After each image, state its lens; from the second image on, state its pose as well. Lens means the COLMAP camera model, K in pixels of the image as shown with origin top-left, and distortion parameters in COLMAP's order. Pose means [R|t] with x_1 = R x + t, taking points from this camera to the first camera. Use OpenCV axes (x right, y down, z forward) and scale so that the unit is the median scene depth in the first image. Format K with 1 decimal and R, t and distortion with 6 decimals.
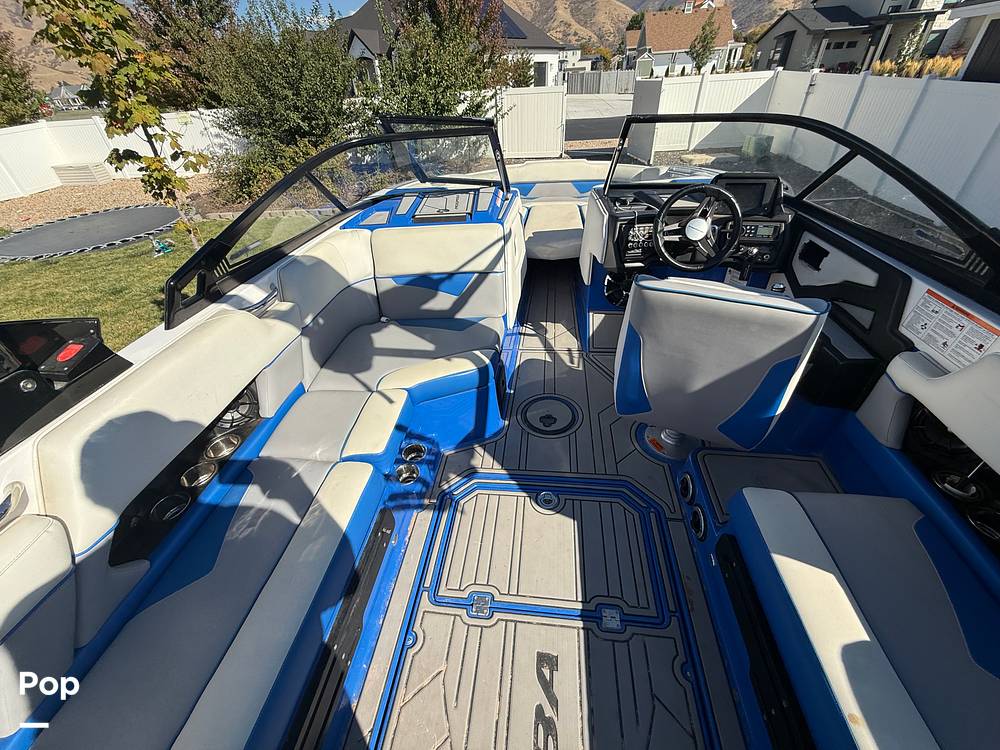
lens RADIAL K [[397.3, 0, 503.2], [0, 397.3, 380.3], [0, 0, 1]] dist [-0.000810, -0.000534]
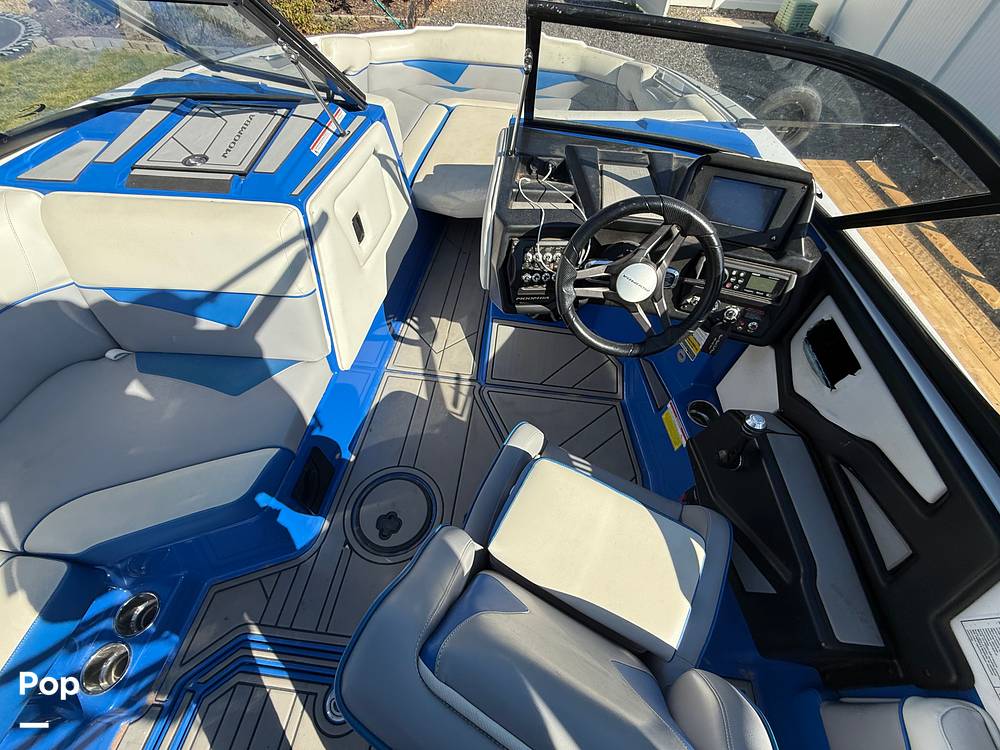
lens RADIAL K [[397.3, 0, 503.2], [0, 397.3, 380.3], [0, 0, 1]] dist [-0.000810, -0.000534]
pose [[0.995392, 0.059548, 0.075165, 0.240254], [-0.077781, 0.959811, 0.269654, -0.330646], [-0.056087, -0.274257, 0.960019, 0.405060]]
